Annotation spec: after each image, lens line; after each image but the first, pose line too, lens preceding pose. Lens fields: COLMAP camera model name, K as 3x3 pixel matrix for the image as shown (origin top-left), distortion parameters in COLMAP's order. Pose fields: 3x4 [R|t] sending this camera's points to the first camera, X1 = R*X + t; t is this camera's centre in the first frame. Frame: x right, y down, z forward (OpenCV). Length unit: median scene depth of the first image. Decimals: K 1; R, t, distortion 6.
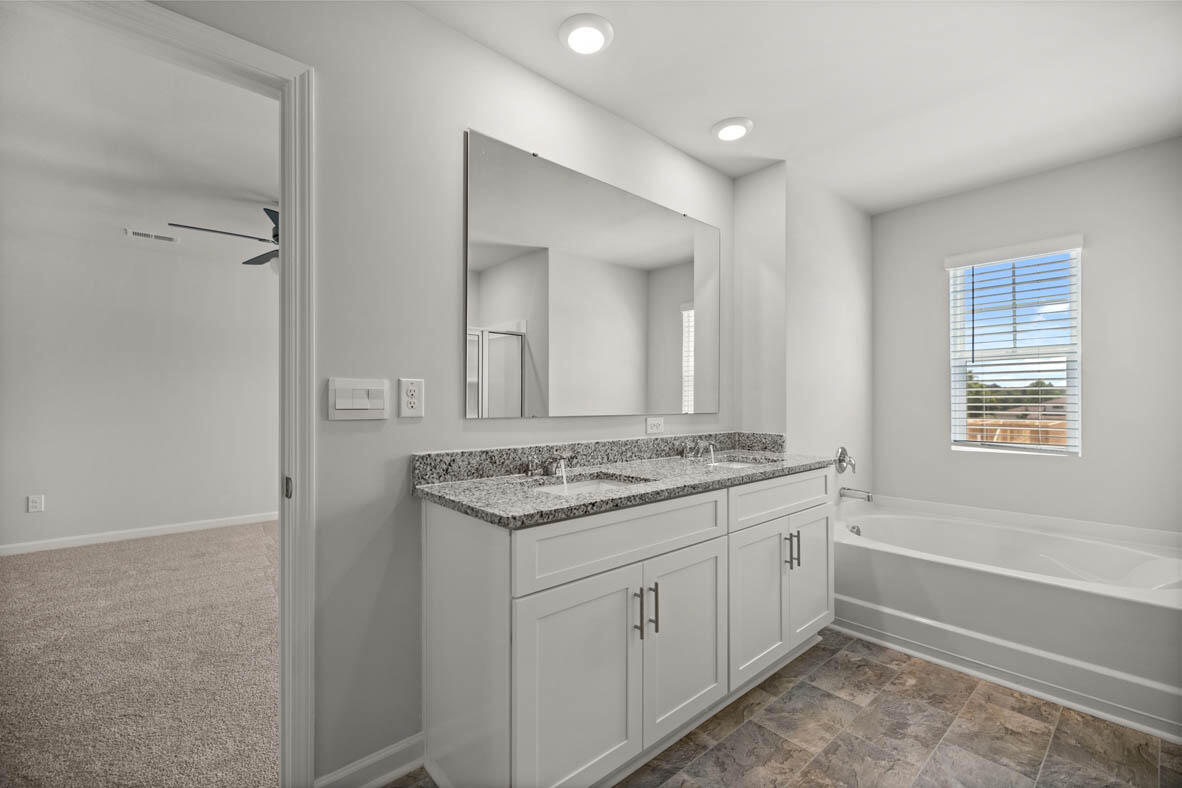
lens RADIAL K [[498.1, 0, 590.8], [0, 498.1, 397.2], [0, 0, 1]] dist [-0.016466, 0.000041]
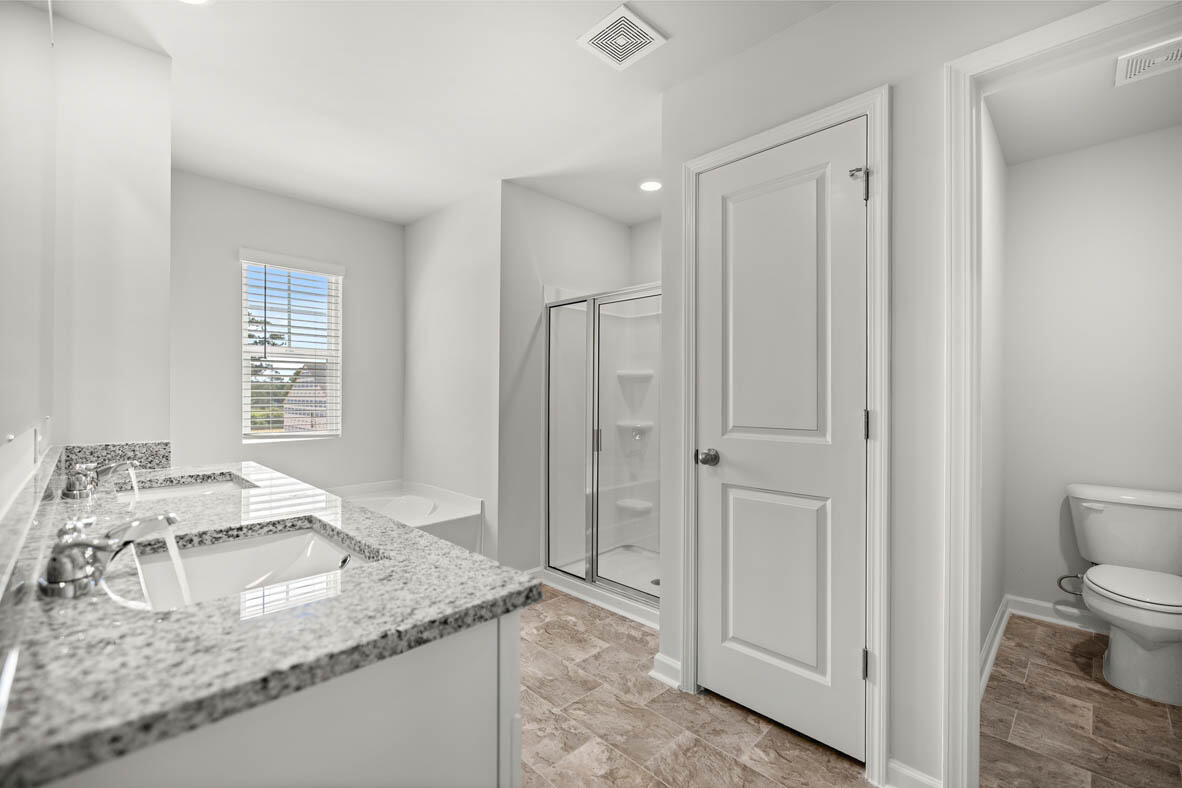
lens RADIAL K [[498.1, 0, 591.7], [0, 498.1, 390.9], [0, 0, 1]] dist [-0.016466, 0.000041]
pose [[-0.073216, 0.006418, 0.997295, -0.356071], [-0.010045, 0.999924, -0.007172, 0.000823], [-0.997265, -0.010543, -0.073146, 0.434642]]
